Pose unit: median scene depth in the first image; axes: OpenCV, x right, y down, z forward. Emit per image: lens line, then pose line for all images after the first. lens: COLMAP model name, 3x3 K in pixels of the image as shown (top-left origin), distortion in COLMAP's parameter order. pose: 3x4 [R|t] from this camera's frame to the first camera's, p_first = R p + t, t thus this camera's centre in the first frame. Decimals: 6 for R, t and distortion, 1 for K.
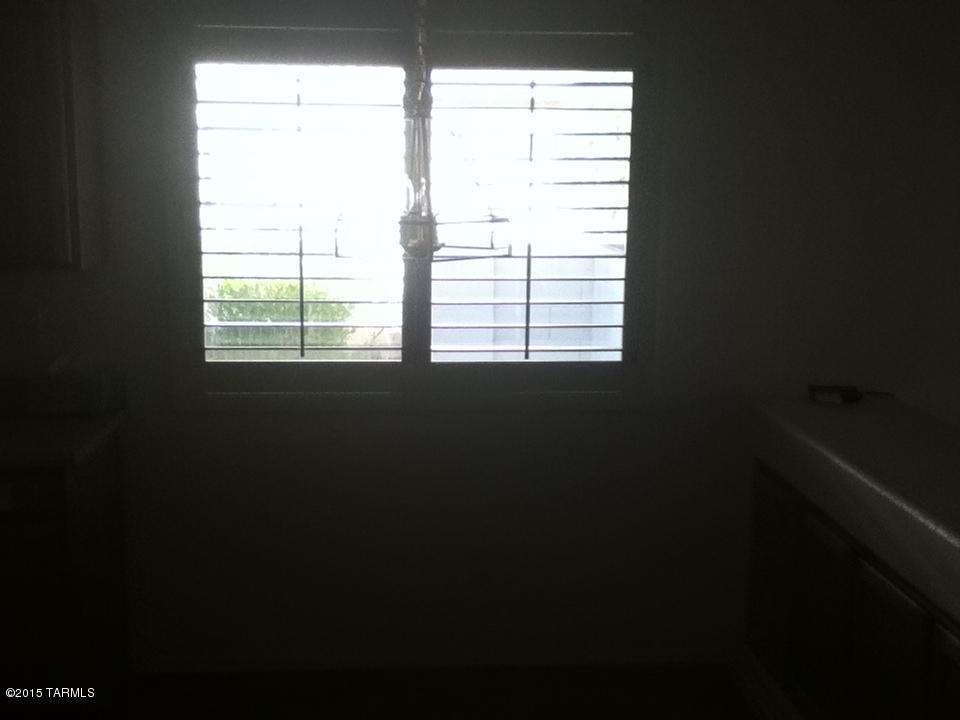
lens RADIAL K [[1189.9, 0, 480.1], [0, 1189.9, 358.0], [0, 0, 1]] dist [0.048540, 0.000000]
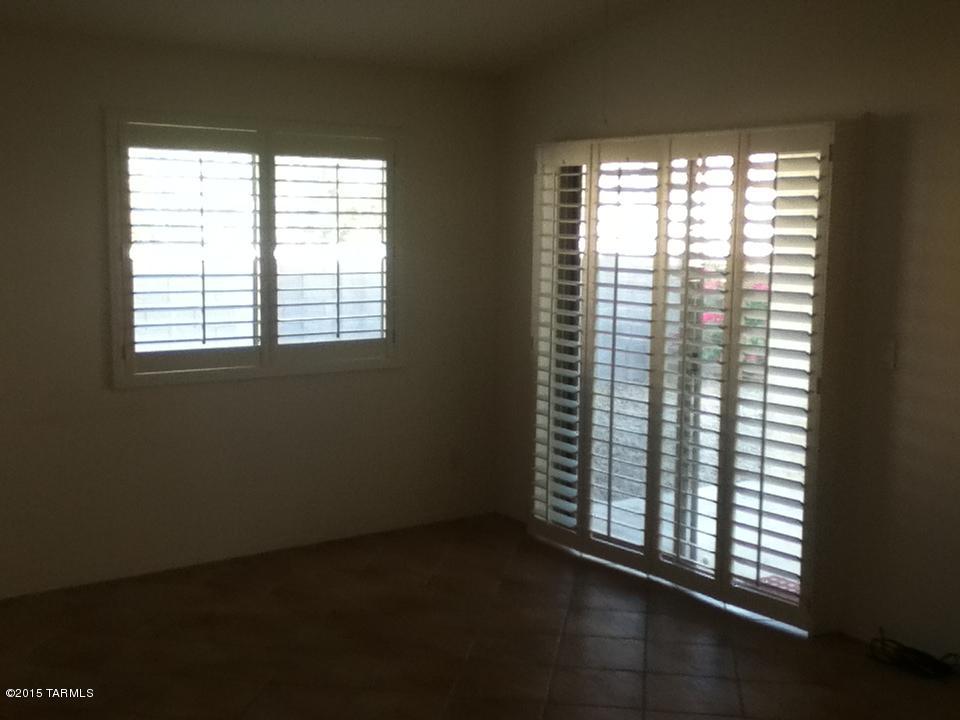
lens RADIAL K [[1189.9, 0, 479.8], [0, 1189.9, 360.9], [0, 0, 1]] dist [0.048540, 0.000000]
pose [[0.852274, -0.062520, 0.519346, -0.627312], [0.089981, 0.995555, -0.027816, 0.092241], [-0.515299, 0.070438, 0.854111, -0.452472]]
